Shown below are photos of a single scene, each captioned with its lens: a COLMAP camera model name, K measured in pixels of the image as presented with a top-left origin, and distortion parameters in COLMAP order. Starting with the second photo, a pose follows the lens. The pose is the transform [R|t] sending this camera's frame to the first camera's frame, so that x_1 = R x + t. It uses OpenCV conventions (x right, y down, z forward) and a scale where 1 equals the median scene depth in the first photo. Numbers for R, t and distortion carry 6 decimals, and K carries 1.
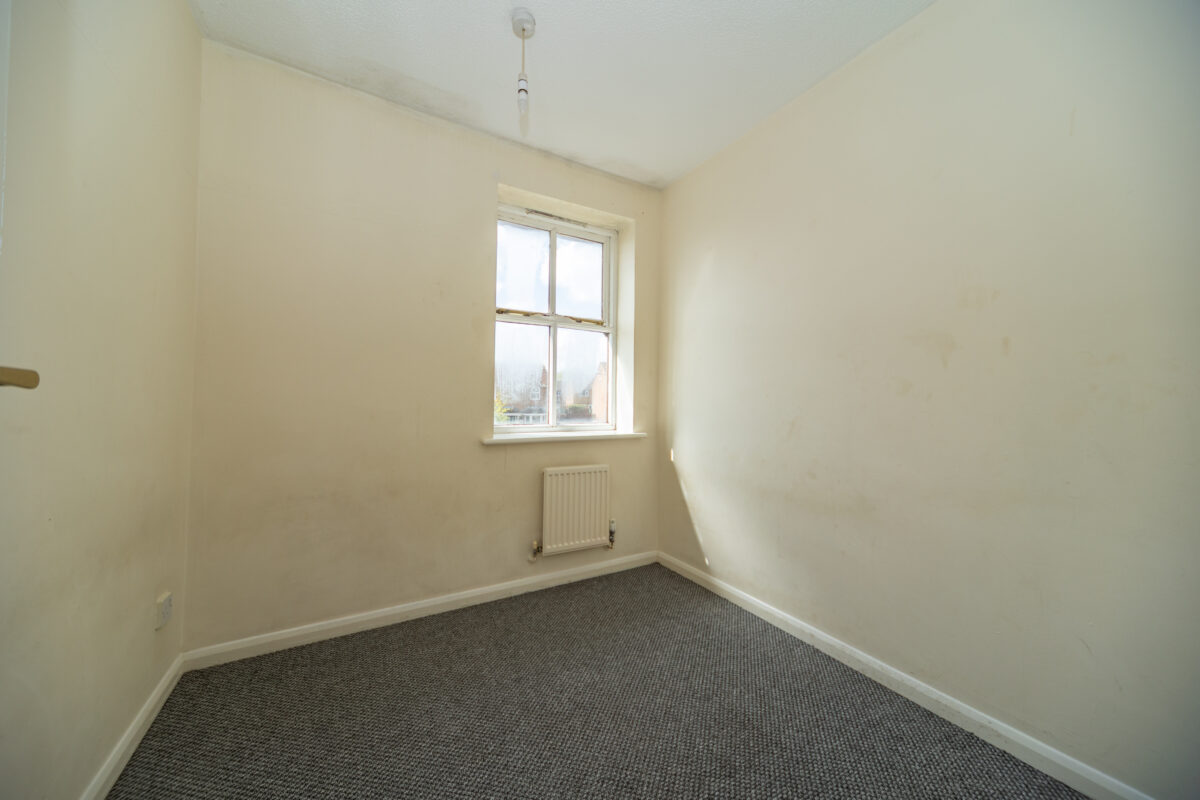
lens RADIAL K [[419.4, 0, 600.0], [0, 419.4, 400.0], [0, 0, 1]] dist [0.005968, 0.000047]
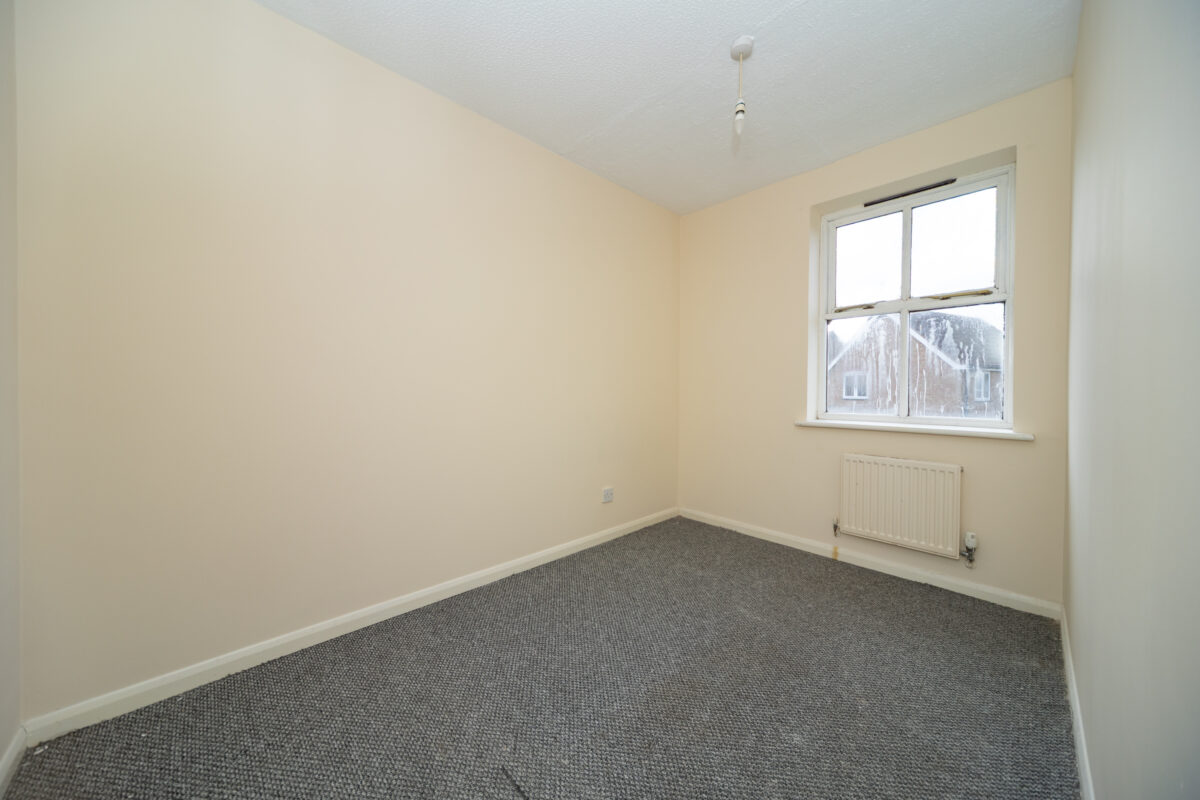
lens RADIAL K [[419.4, 0, 600.0], [0, 419.4, 400.0], [0, 0, 1]] dist [0.005968, 0.000047]
pose [[0.221901, 0.040973, -0.974208, 0.683453], [0.028573, 0.998414, 0.048499, -0.041898], [0.974651, -0.038599, 0.220378, 0.113477]]
